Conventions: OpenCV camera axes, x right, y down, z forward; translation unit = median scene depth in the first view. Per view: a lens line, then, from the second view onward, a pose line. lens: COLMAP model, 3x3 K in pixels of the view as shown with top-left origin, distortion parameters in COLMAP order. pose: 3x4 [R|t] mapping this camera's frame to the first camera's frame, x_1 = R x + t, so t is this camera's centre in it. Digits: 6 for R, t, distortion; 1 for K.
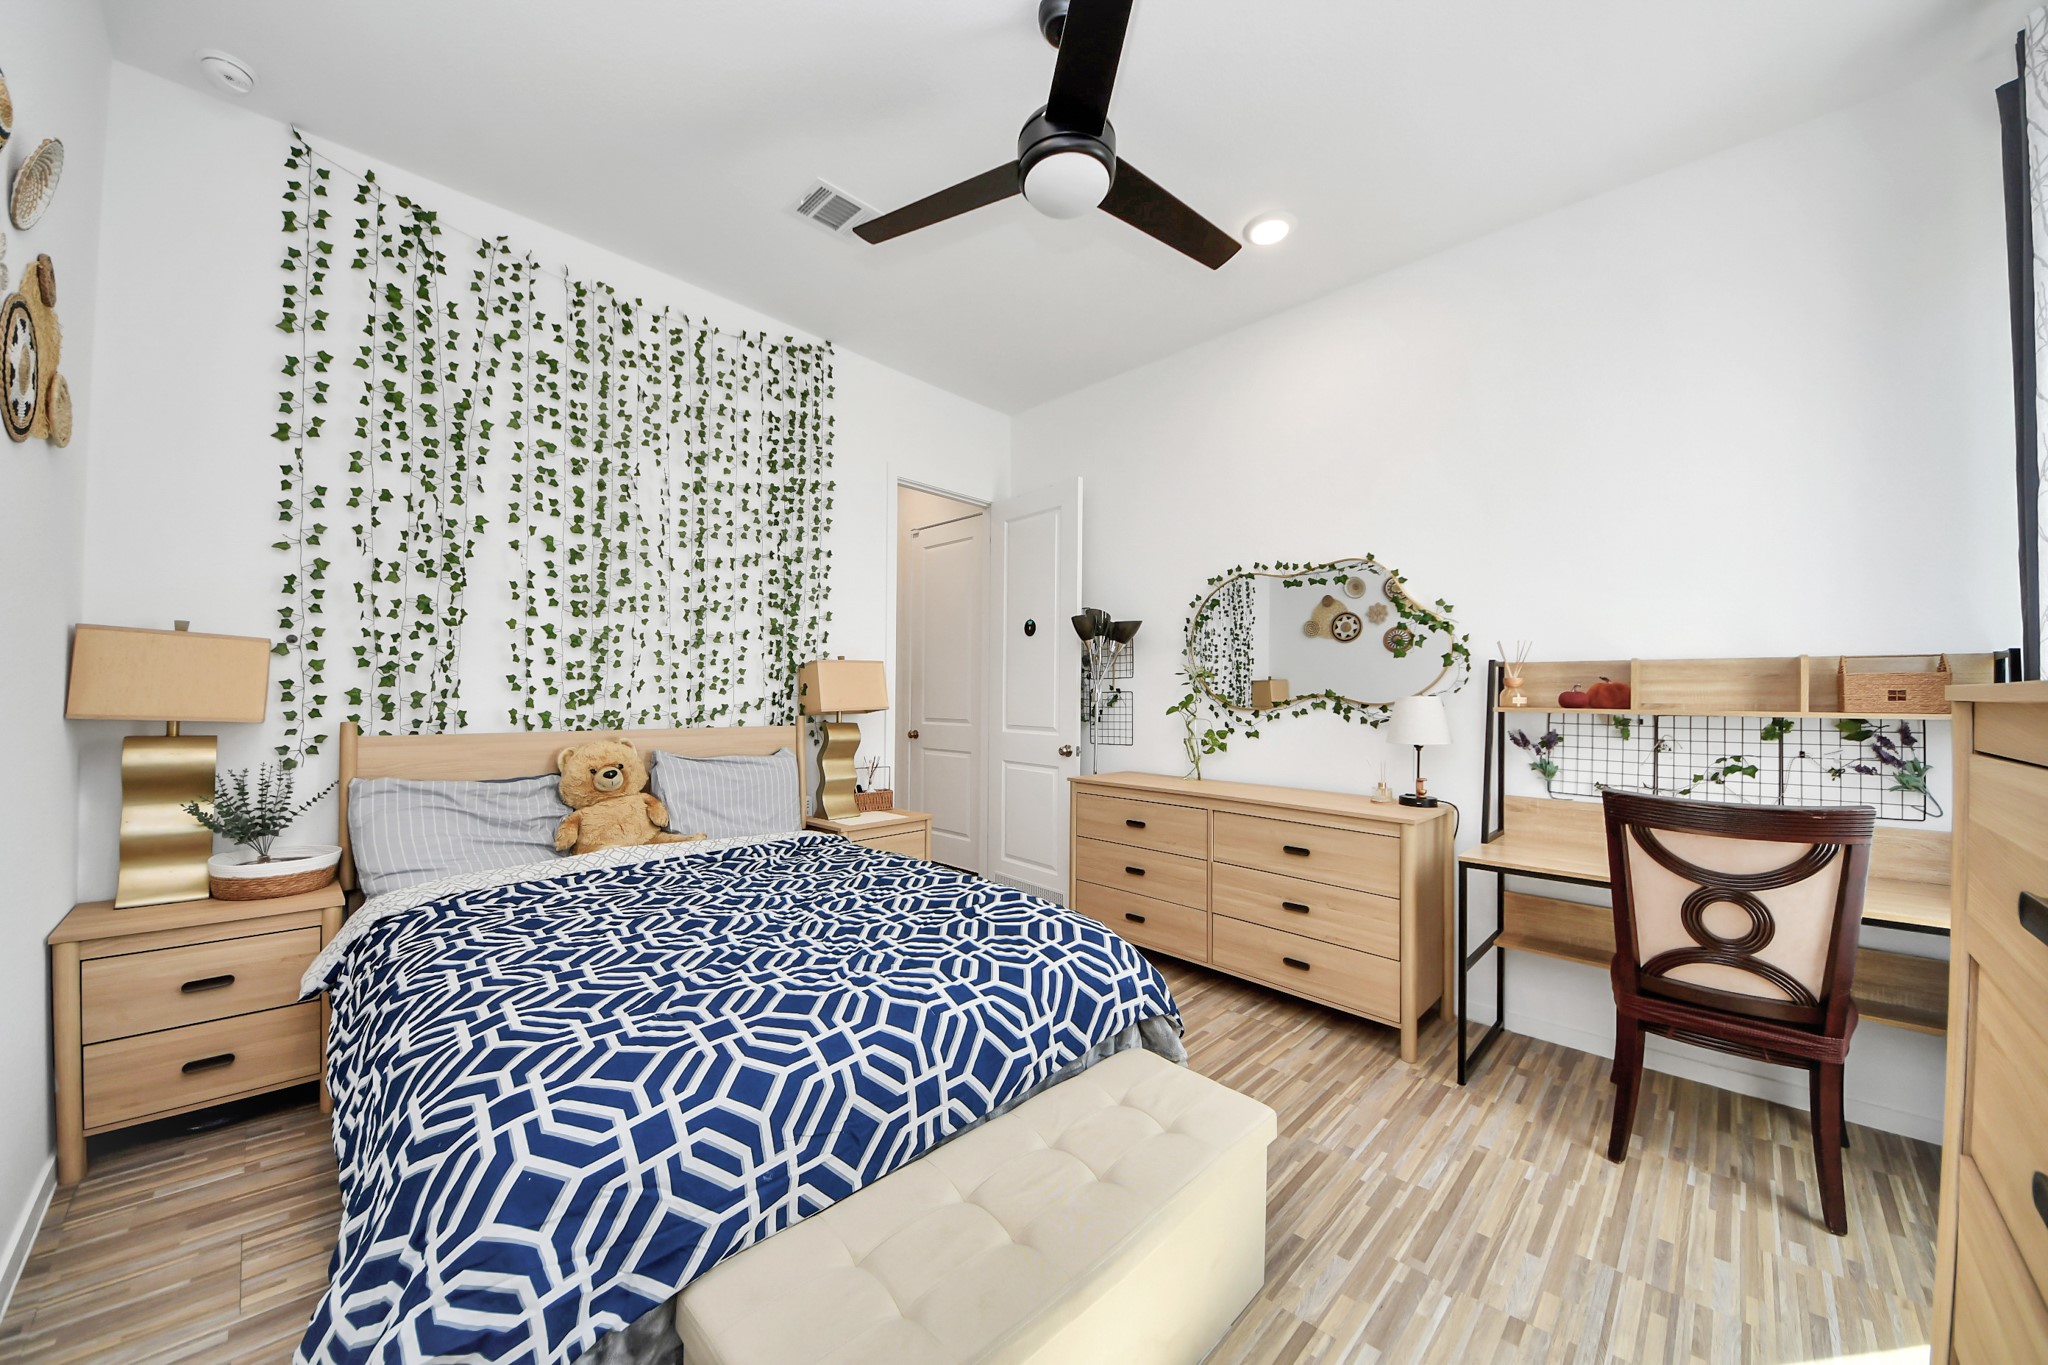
lens RADIAL K [[730.2, 0, 1020.7], [0, 730.2, 690.1], [0, 0, 1]] dist [-0.009011, -0.003085]
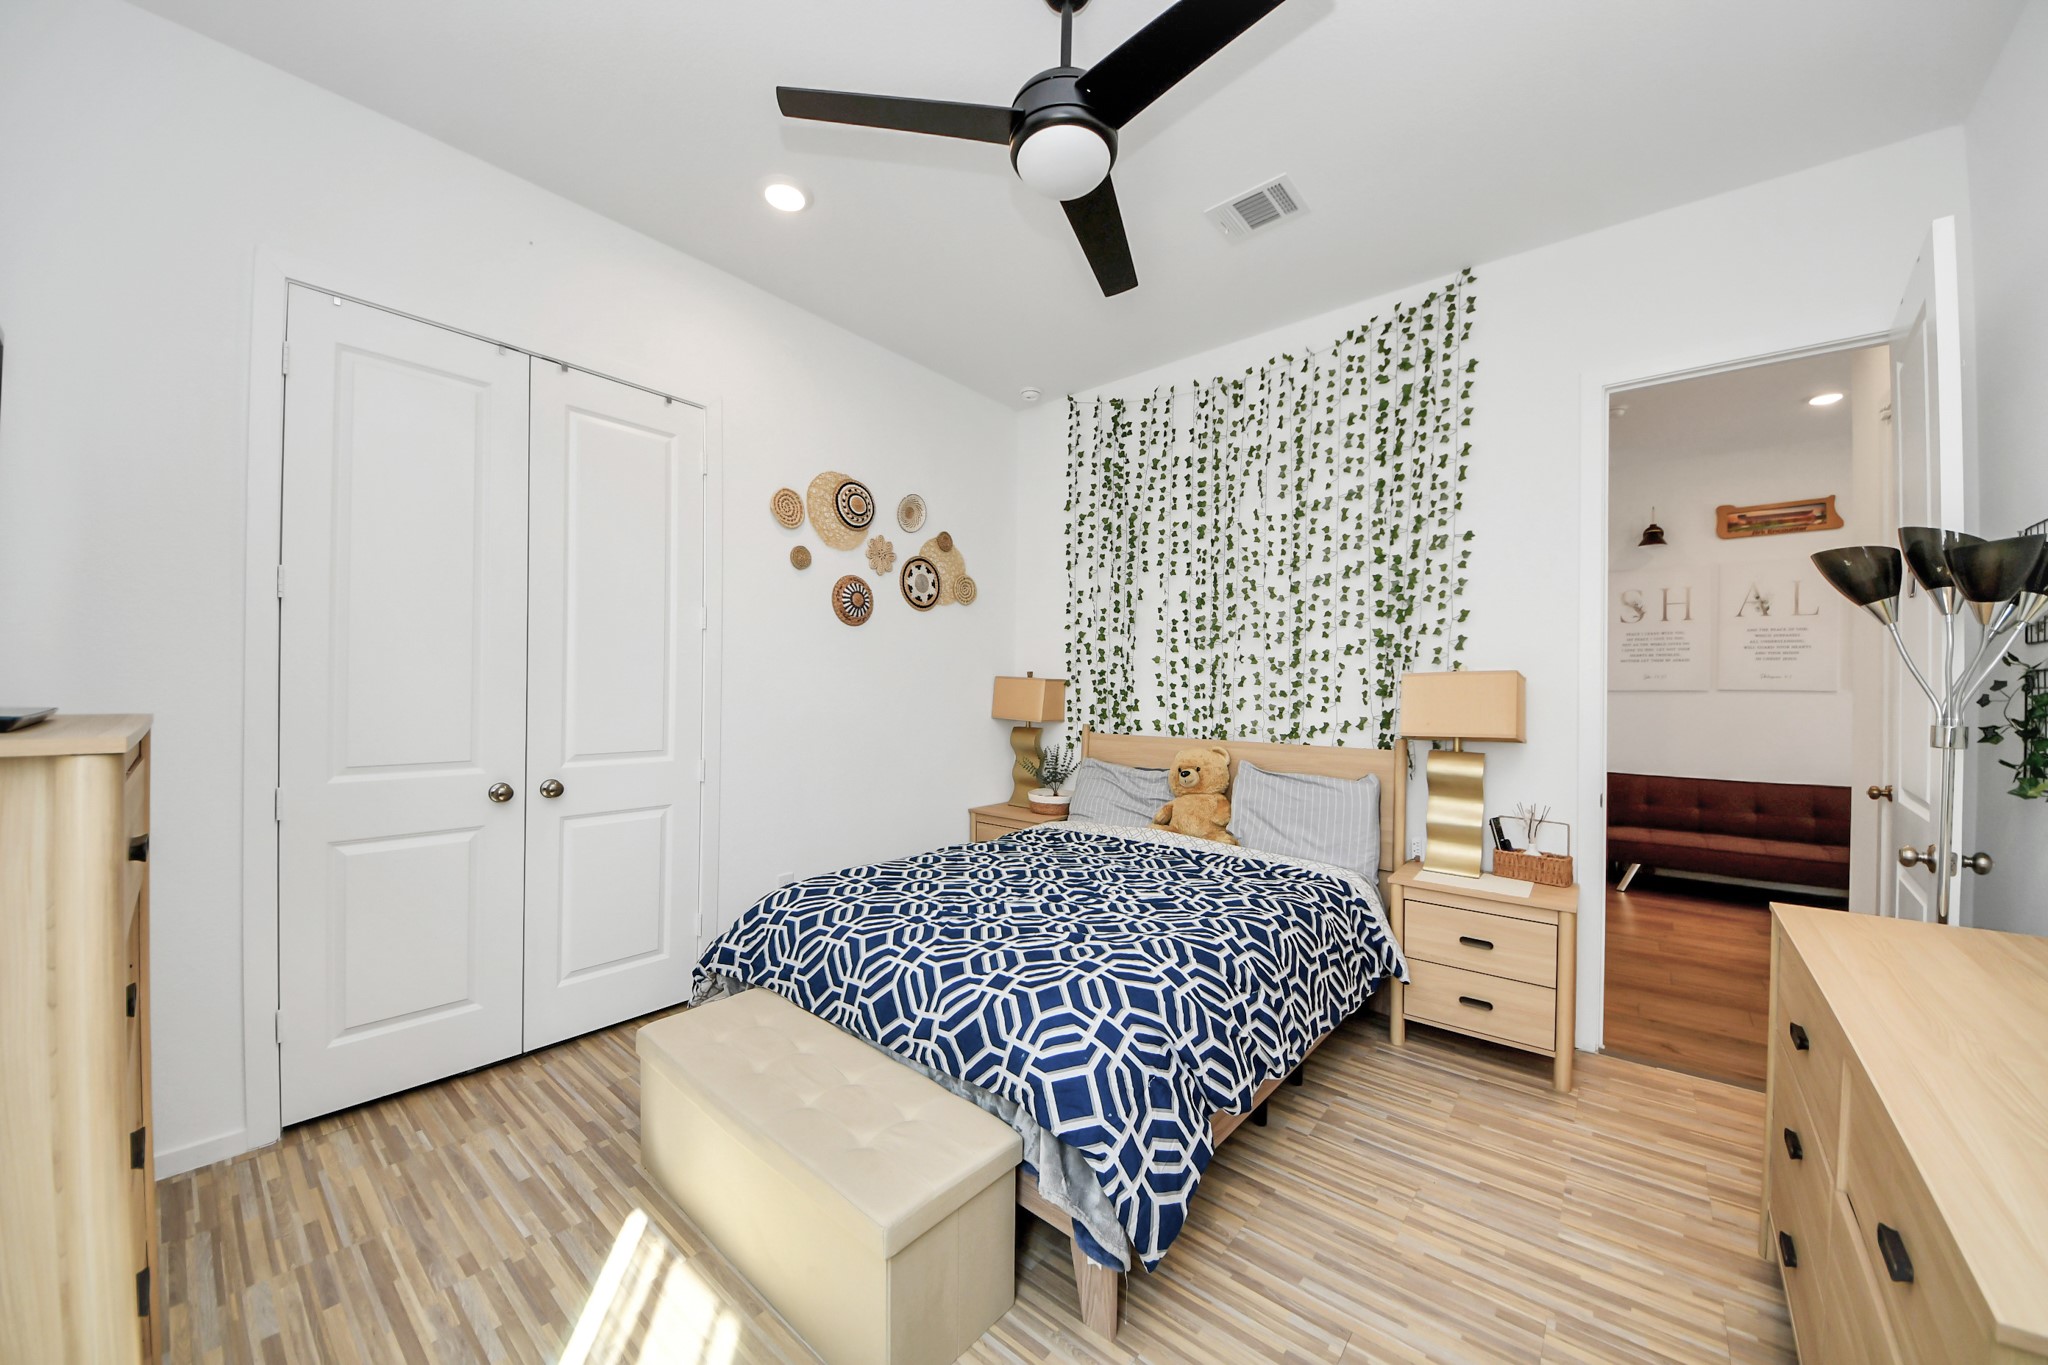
lens RADIAL K [[730.2, 0, 1017.4], [0, 730.2, 693.3], [0, 0, 1]] dist [-0.009011, -0.003085]
pose [[0.026852, -0.003672, -0.999633, 0.657008], [-0.000295, 0.999993, -0.003681, -0.019010], [0.999639, 0.000394, 0.026851, 0.638239]]
